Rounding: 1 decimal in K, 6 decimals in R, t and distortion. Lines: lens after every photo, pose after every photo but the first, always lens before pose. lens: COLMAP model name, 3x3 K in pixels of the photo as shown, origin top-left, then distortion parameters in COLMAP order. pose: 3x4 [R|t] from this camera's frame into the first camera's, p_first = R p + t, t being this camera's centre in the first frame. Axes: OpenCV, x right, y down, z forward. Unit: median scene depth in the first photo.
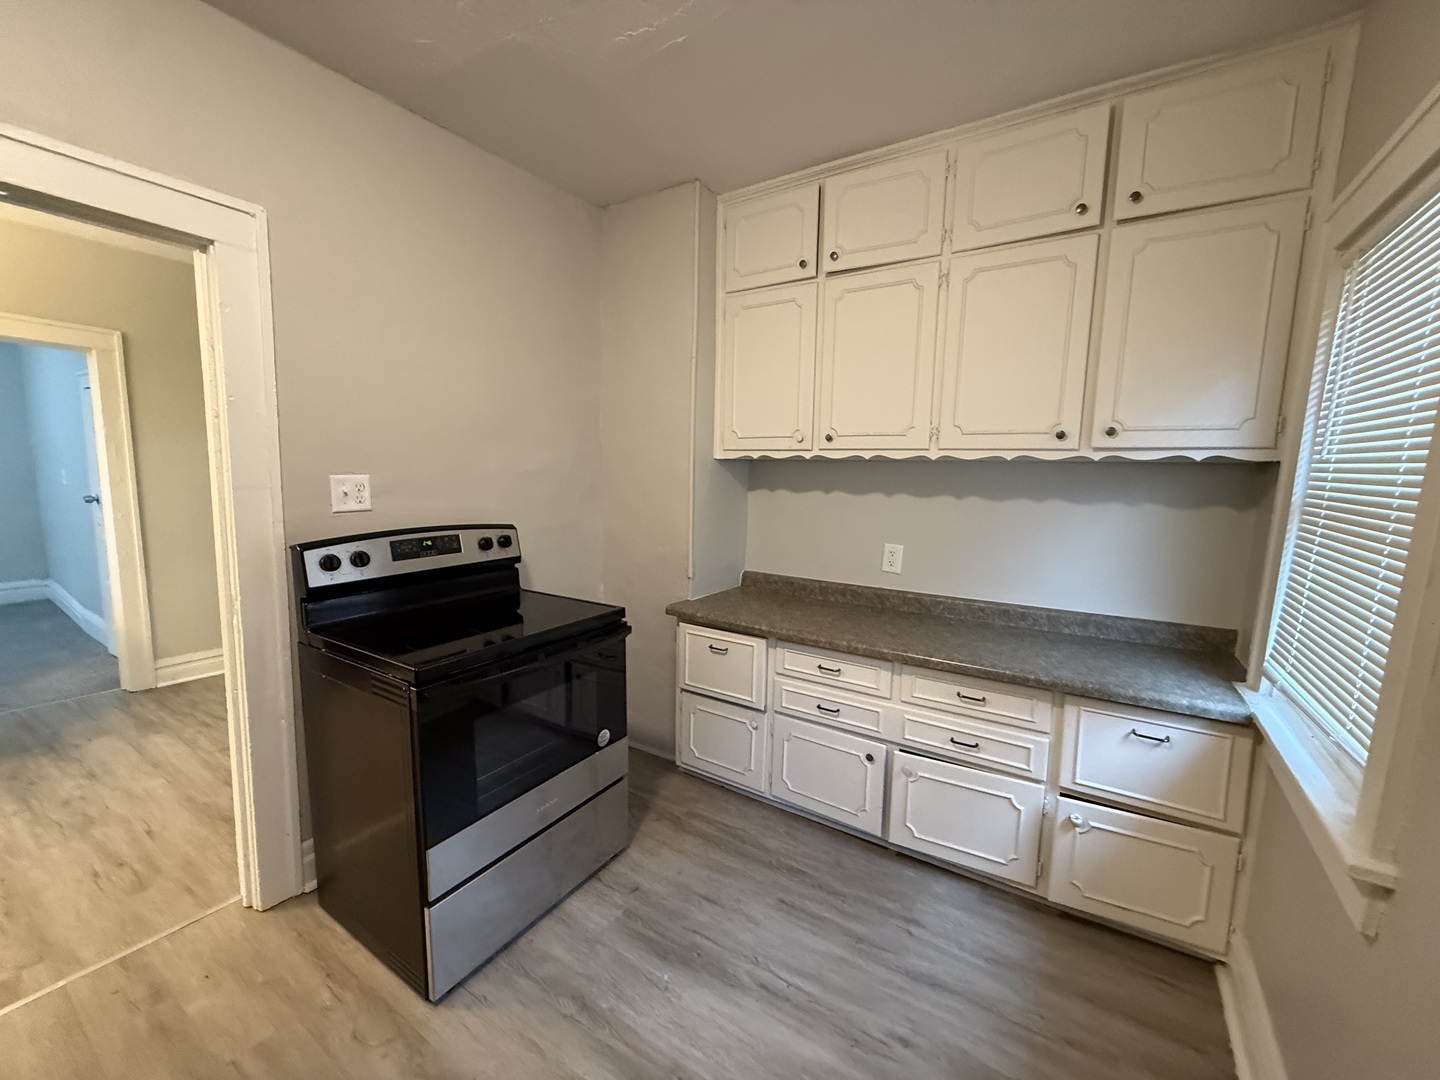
lens RADIAL K [[575.6, 0, 718.2], [0, 575.6, 536.4], [0, 0, 1]] dist [0.001134, 0.000141]
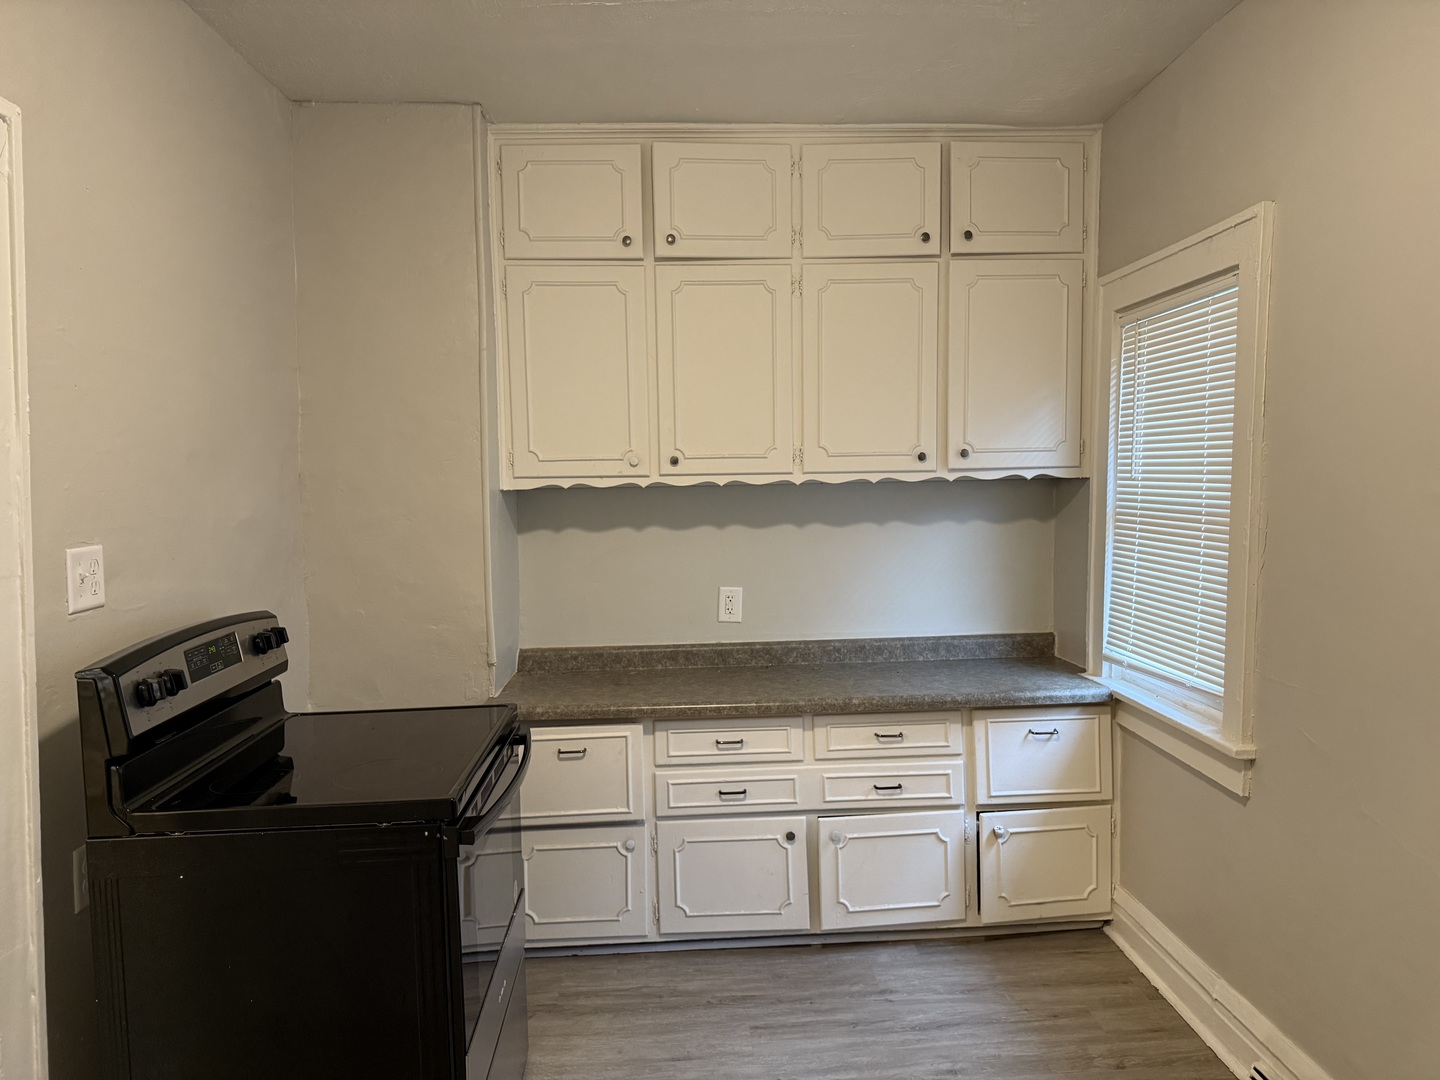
lens RADIAL K [[1013.0, 0, 720.0], [0, 1013.0, 540.0], [0, 0, 1]] dist [0.165952, -0.331306]
pose [[0.806376, -0.066278, 0.587677, -0.712941], [0.101199, 0.994508, -0.026700, -0.020455], [-0.582680, 0.081002, 0.808655, -0.204541]]
